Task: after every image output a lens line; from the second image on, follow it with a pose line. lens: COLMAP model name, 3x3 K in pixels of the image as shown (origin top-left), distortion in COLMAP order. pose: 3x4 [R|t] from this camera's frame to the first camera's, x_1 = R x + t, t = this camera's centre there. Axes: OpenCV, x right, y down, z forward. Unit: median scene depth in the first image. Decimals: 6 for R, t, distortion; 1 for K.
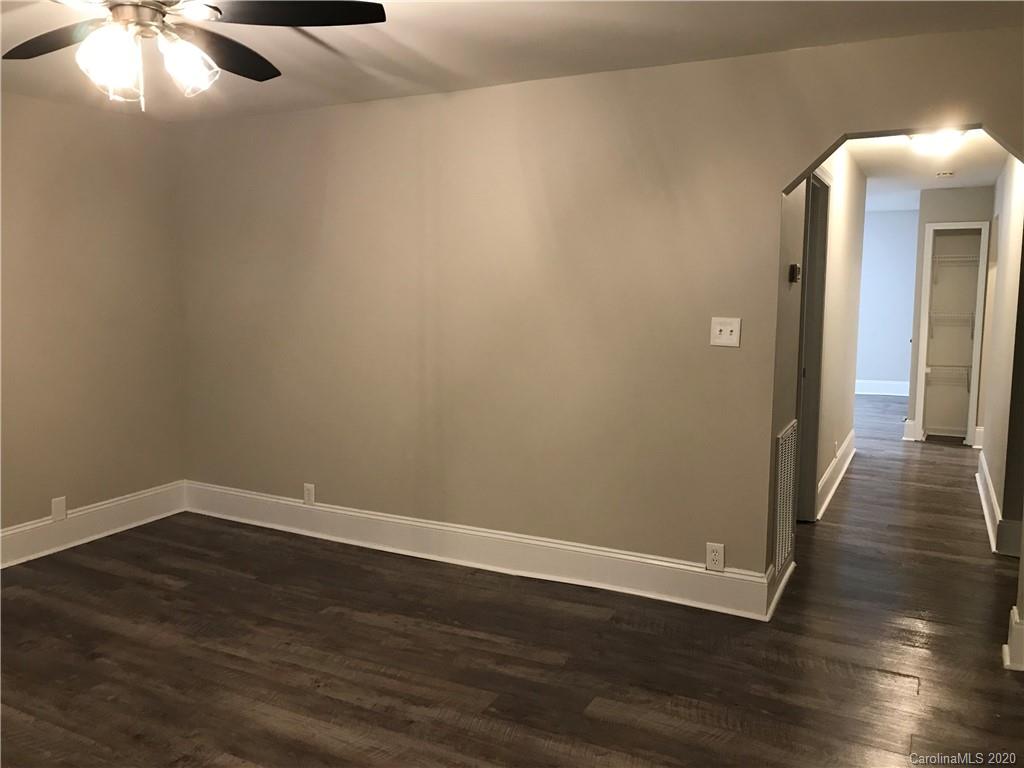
lens RADIAL K [[840.7, 0, 498.4], [0, 840.7, 381.8], [0, 0, 1]] dist [0.048615, -0.082719]
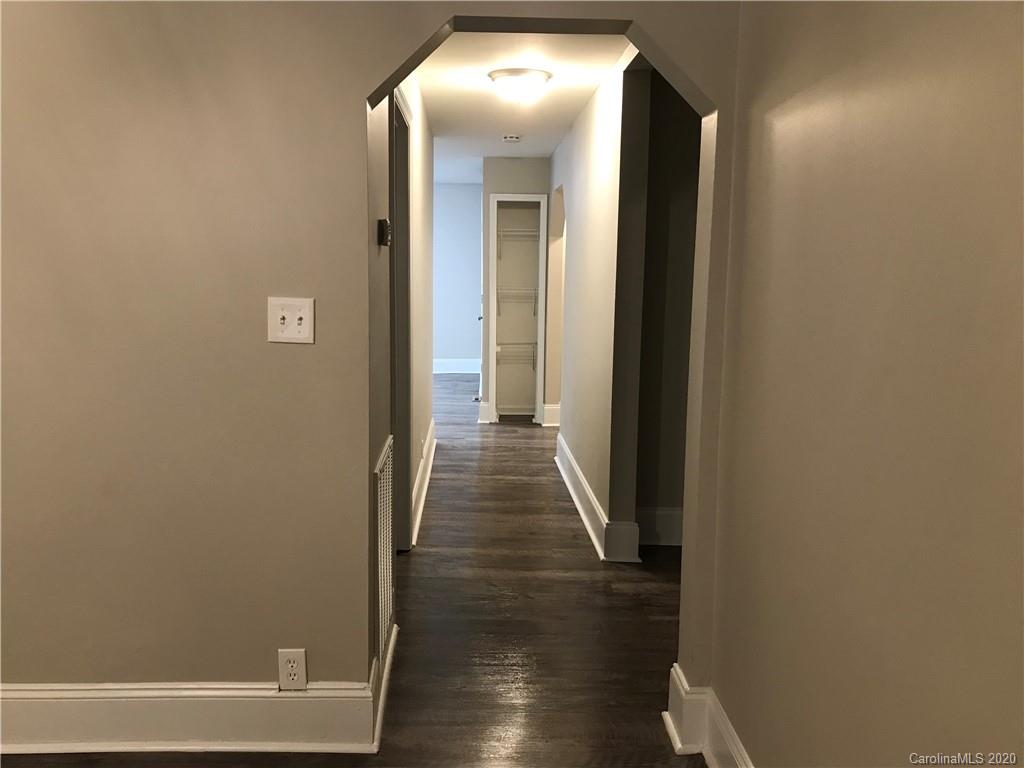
lens RADIAL K [[840.7, 0, 498.4], [0, 840.7, 381.8], [0, 0, 1]] dist [0.048615, -0.082719]
pose [[0.872432, -0.057806, 0.485305, 0.074005], [0.044174, 0.998243, 0.039492, -0.023891], [-0.486735, -0.013017, 0.873453, 0.287489]]
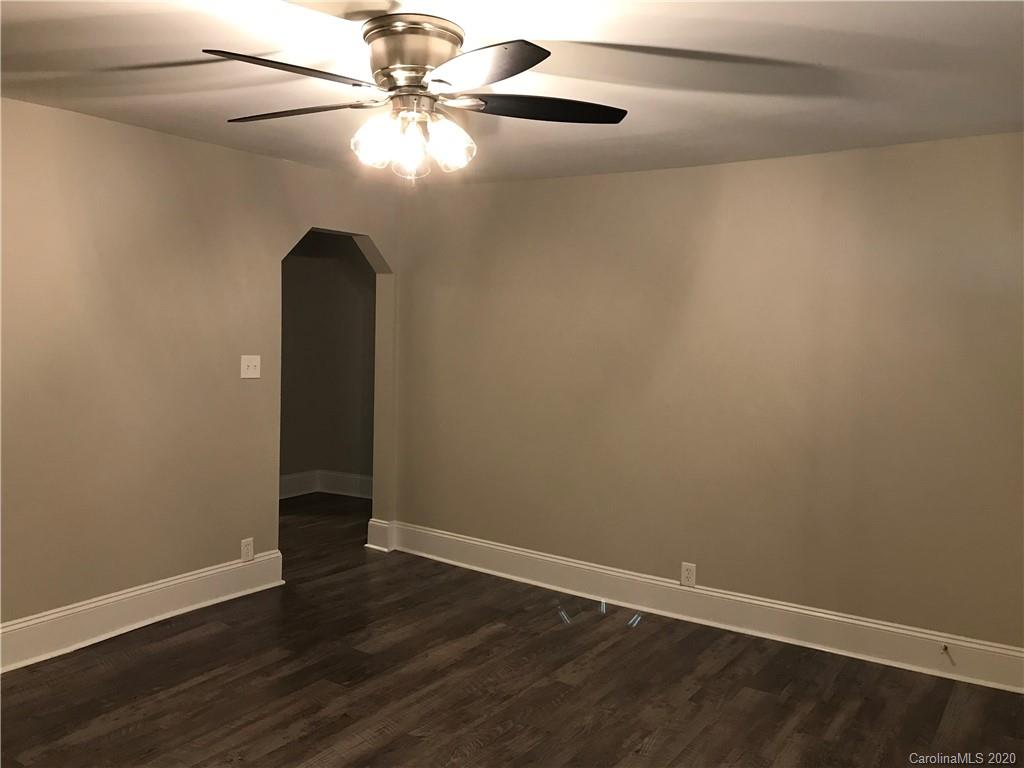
lens RADIAL K [[830.5, 0, 505.5], [0, 830.5, 378.0], [0, 0, 1]] dist [0.015930, 0.004677]
pose [[0.121145, -0.065778, 0.990453, -0.698300], [0.098845, 0.993642, 0.053900, -0.055061], [-0.987701, 0.091372, 0.126877, 0.358285]]
